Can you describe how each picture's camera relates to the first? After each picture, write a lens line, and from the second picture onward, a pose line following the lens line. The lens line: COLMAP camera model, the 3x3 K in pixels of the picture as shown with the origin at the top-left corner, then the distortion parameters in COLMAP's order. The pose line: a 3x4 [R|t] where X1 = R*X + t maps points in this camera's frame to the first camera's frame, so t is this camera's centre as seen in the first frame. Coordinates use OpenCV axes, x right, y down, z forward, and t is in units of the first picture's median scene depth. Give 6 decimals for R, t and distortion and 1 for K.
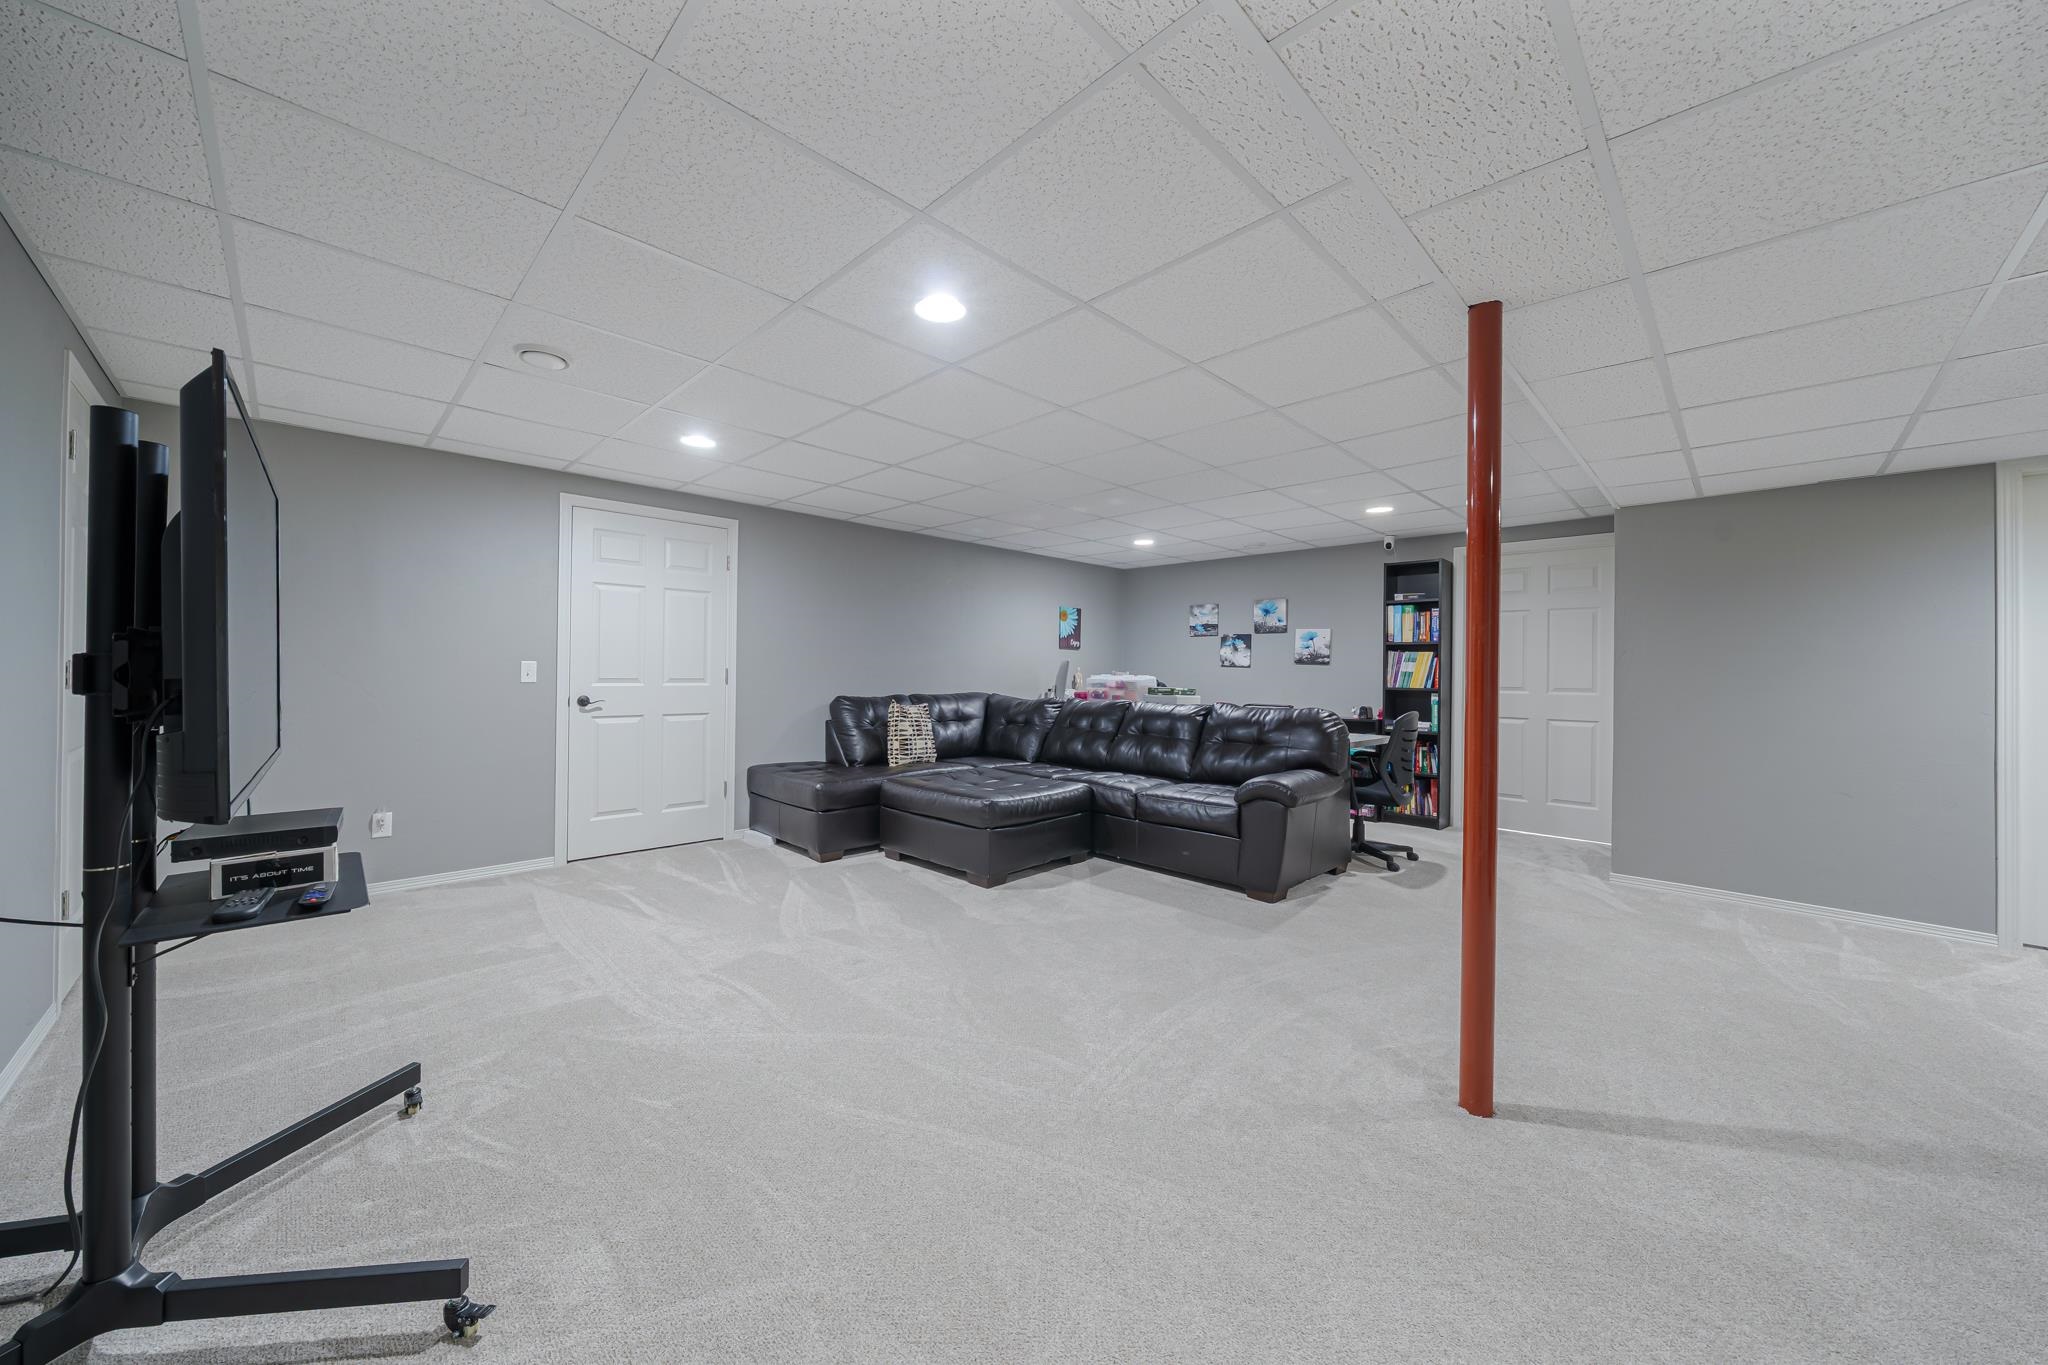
lens RADIAL K [[720.3, 0, 1021.5], [0, 720.3, 684.4], [0, 0, 1]] dist [-0.005031, 0.000256]
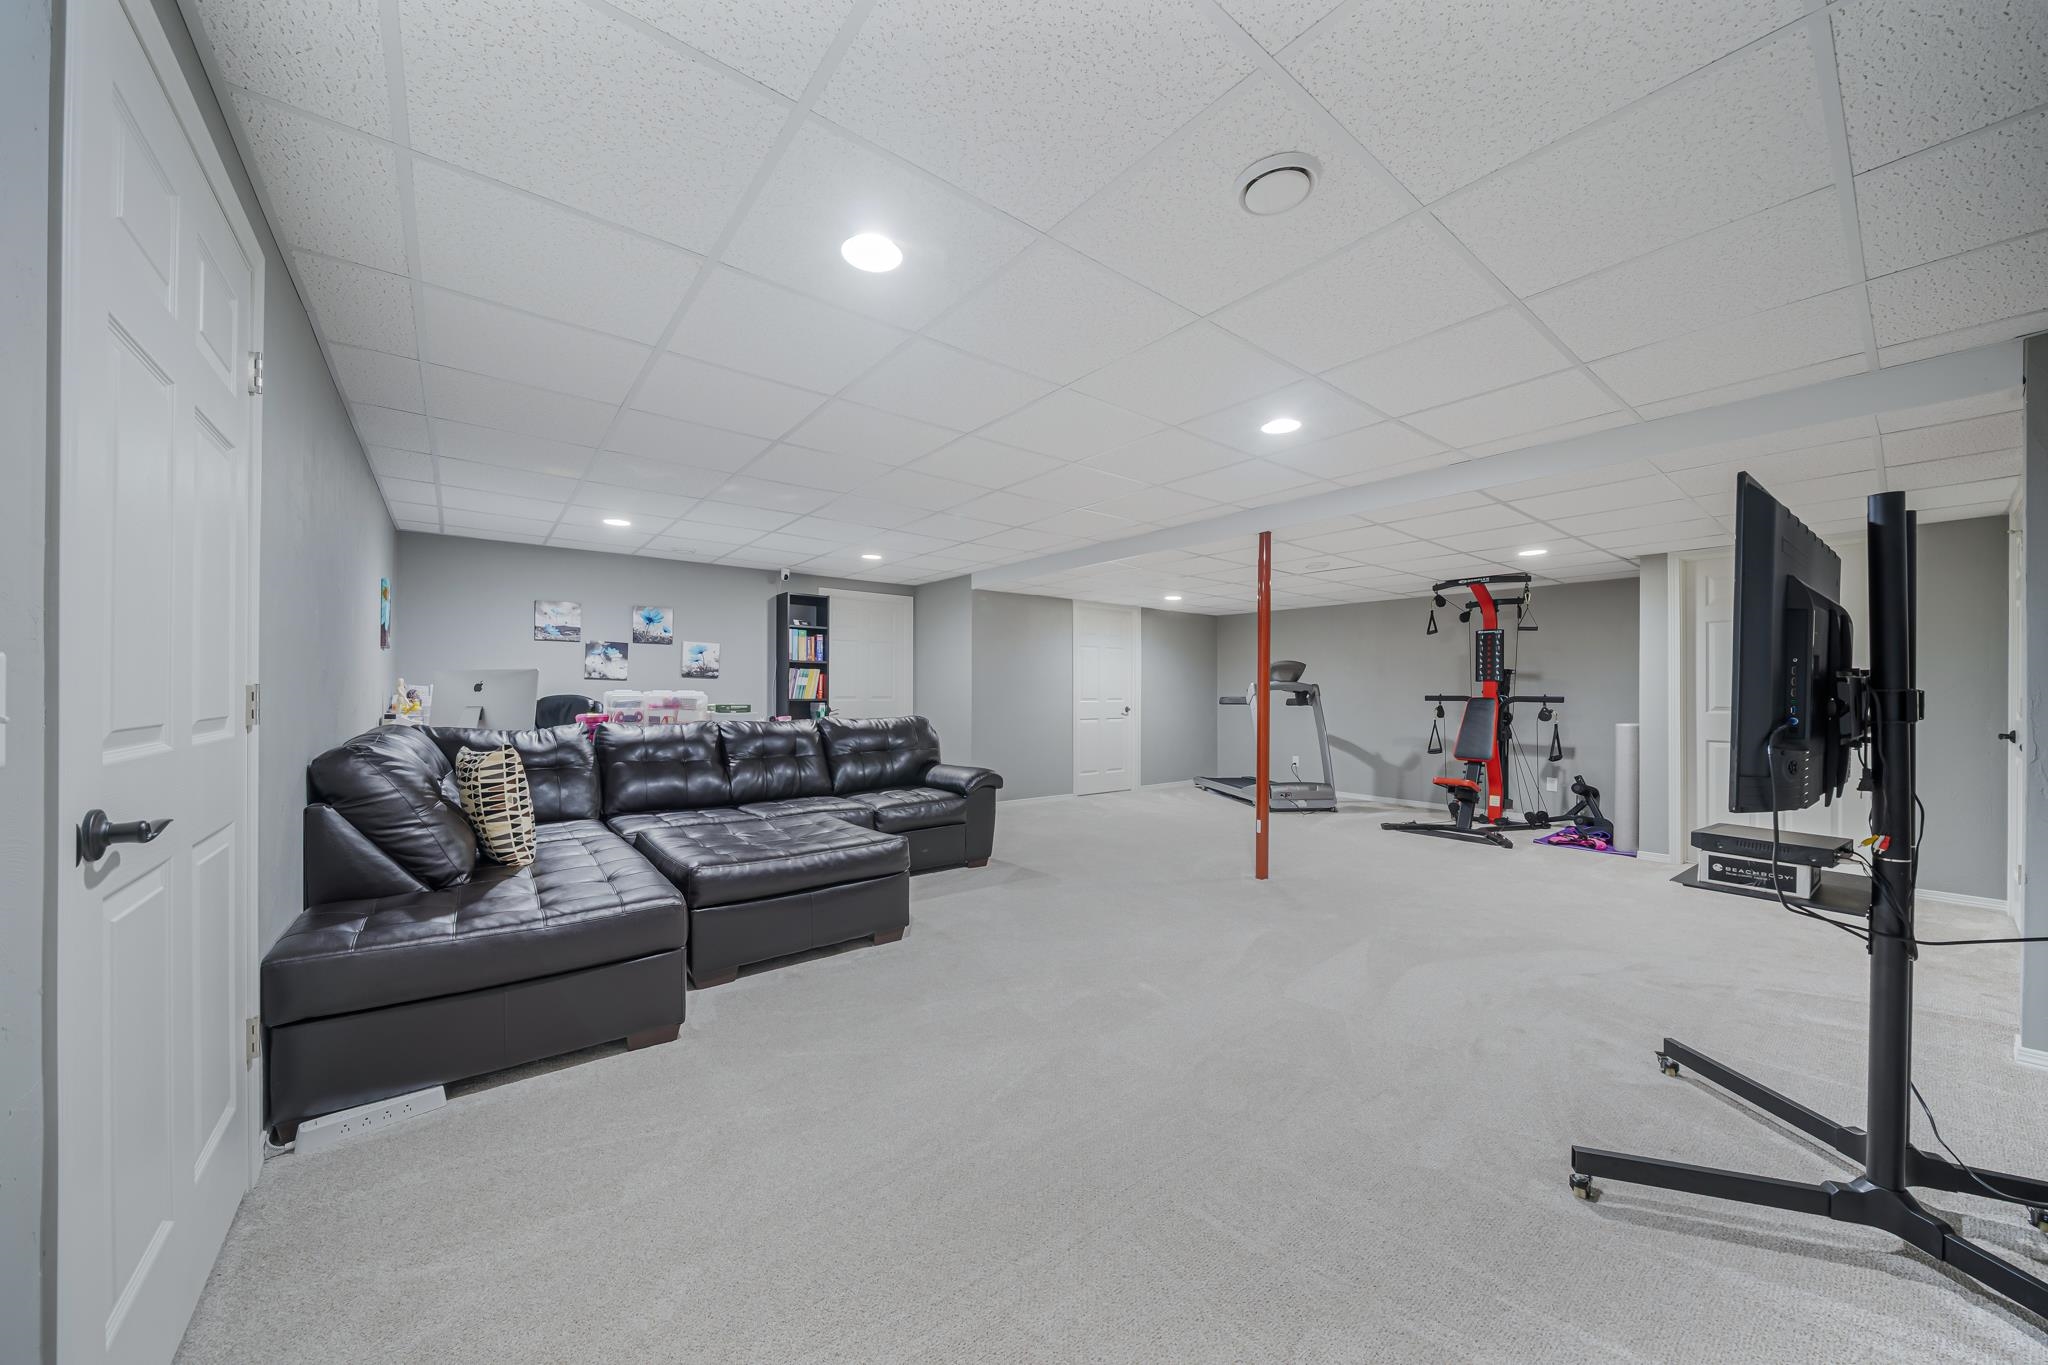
lens RADIAL K [[720.3, 0, 1004.6], [0, 720.3, 688.5], [0, 0, 1]] dist [-0.005031, 0.000256]
pose [[0.122516, -0.006491, 0.992445, -0.686258], [0.017203, 0.999842, 0.004416, -0.013766], [-0.992317, 0.016532, 0.122609, 0.600729]]
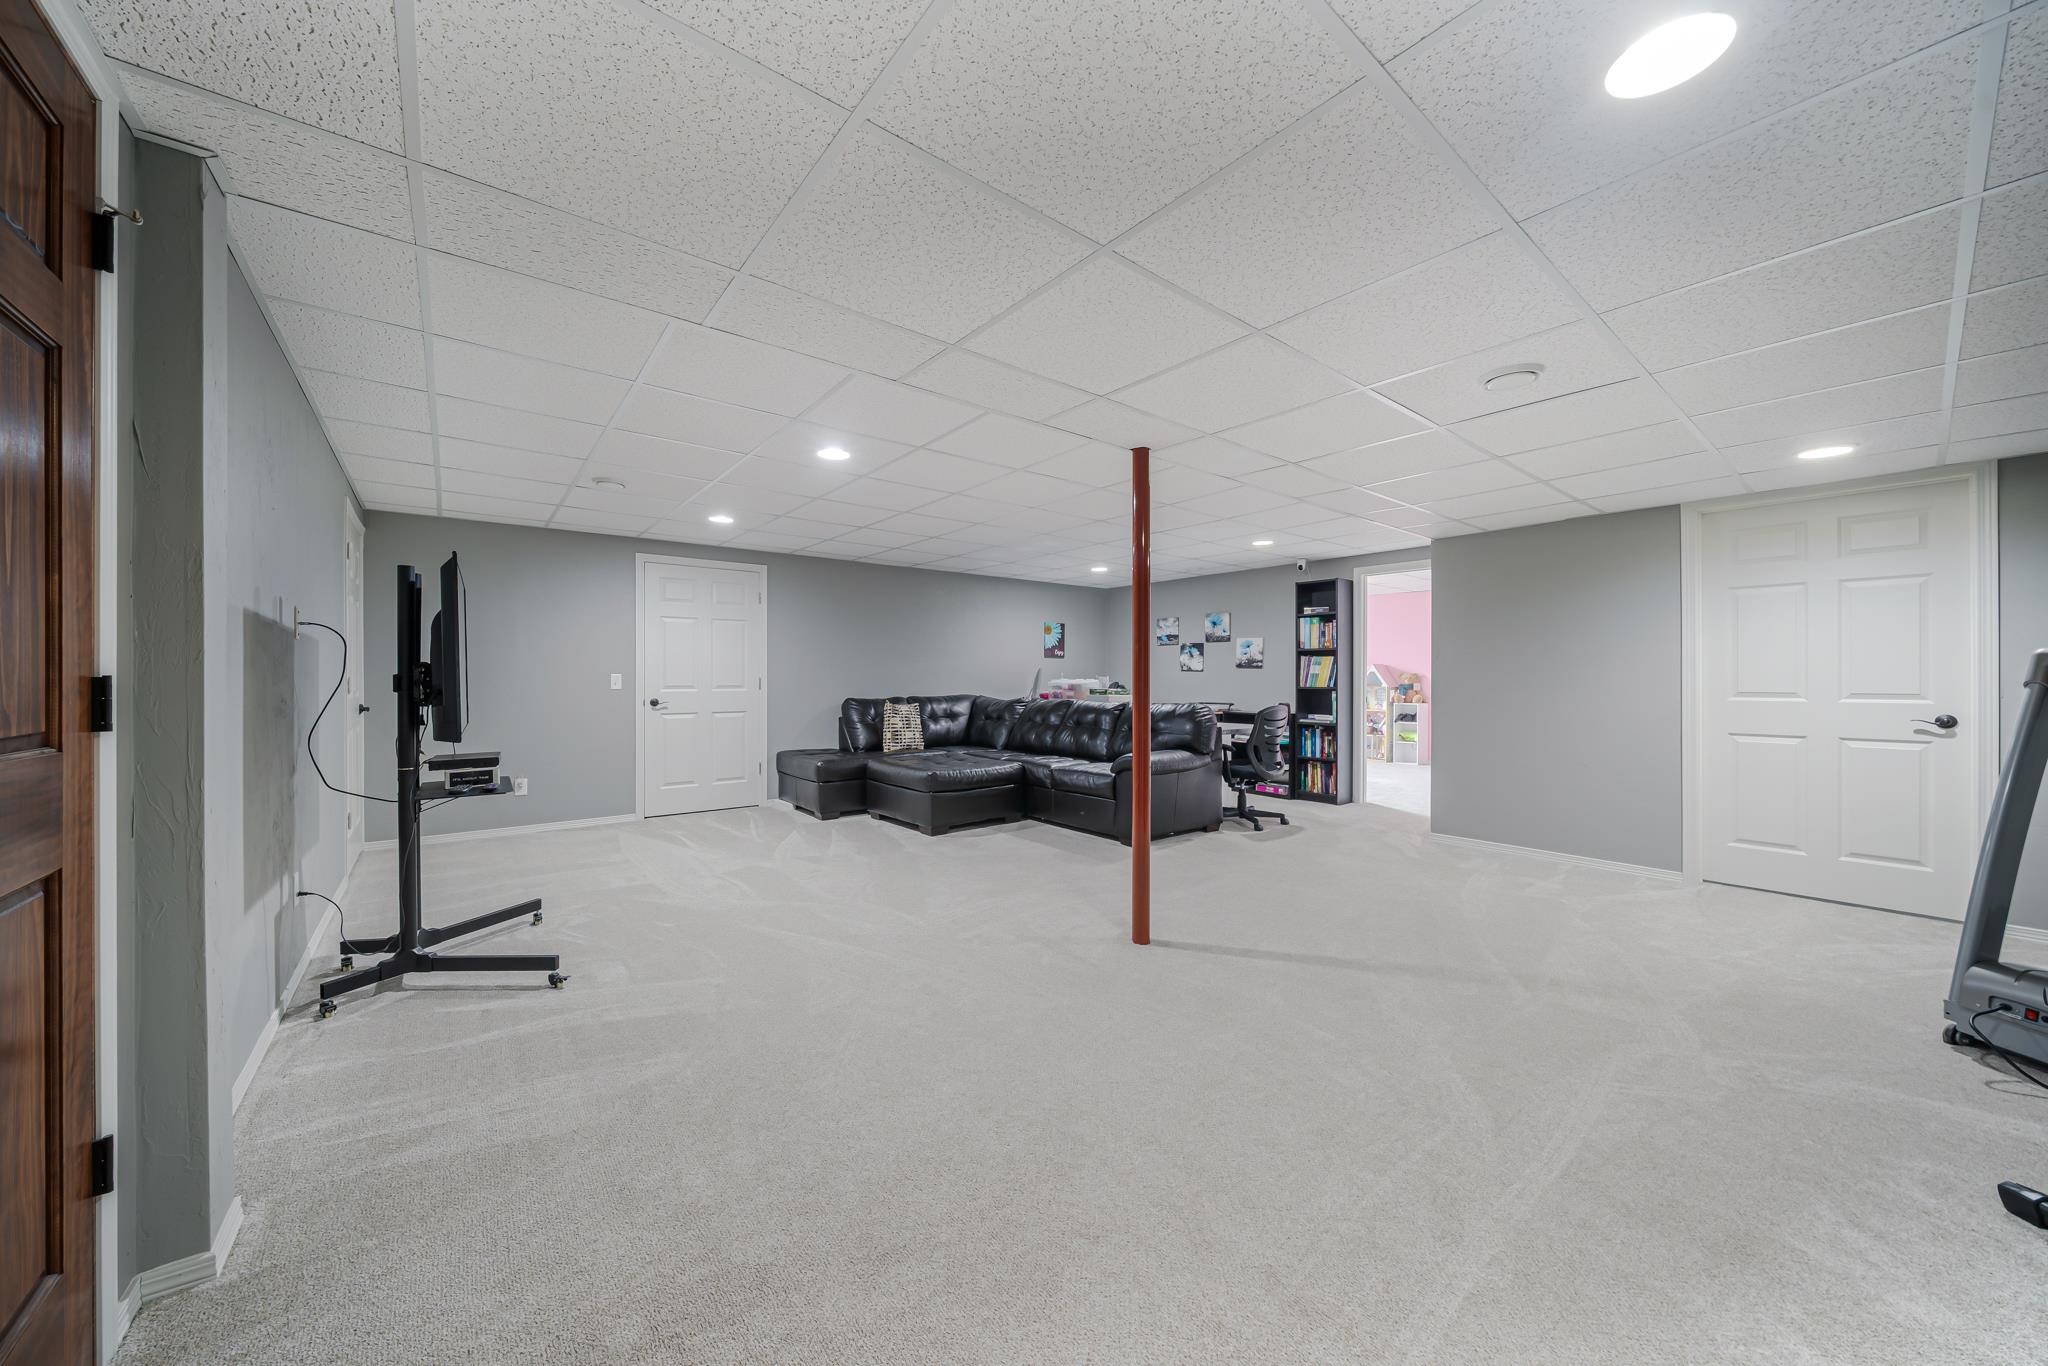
lens RADIAL K [[720.3, 0, 1042.7], [0, 720.3, 693.2], [0, 0, 1]] dist [-0.005031, 0.000256]
pose [[0.995036, -0.010045, -0.099008, 0.239314], [0.010358, 0.999943, 0.002650, 0.008673], [0.098976, -0.003662, 0.995083, -0.267443]]
